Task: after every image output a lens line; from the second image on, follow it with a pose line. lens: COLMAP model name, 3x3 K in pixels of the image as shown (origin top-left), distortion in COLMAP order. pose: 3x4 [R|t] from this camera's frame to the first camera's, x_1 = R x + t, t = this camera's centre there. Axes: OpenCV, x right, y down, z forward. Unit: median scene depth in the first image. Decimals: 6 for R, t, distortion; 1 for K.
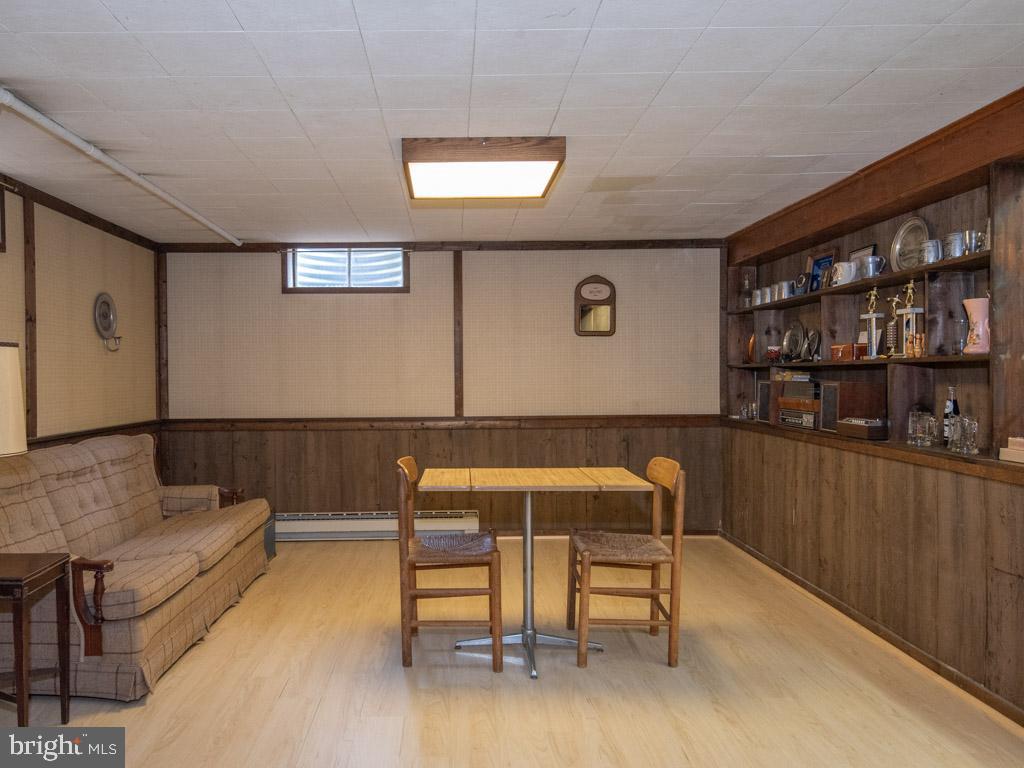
lens RADIAL K [[852.0, 0, 512.0], [0, 852.0, 384.0], [0, 0, 1]] dist [0.015688, -0.005835]
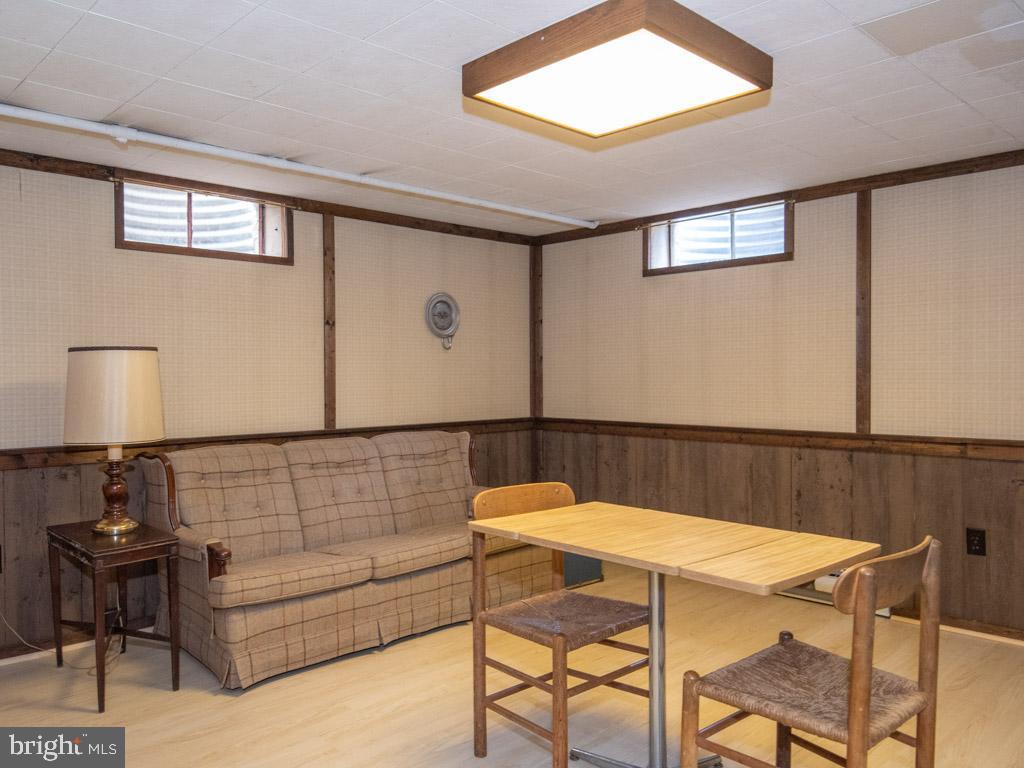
lens RADIAL K [[852.0, 0, 512.0], [0, 852.0, 384.0], [0, 0, 1]] dist [0.015688, -0.005835]
pose [[0.591294, 0.014385, -0.806328, 0.344063], [-0.007469, 0.999896, 0.012361, -0.008227], [0.806422, -0.001287, 0.591340, 0.388467]]
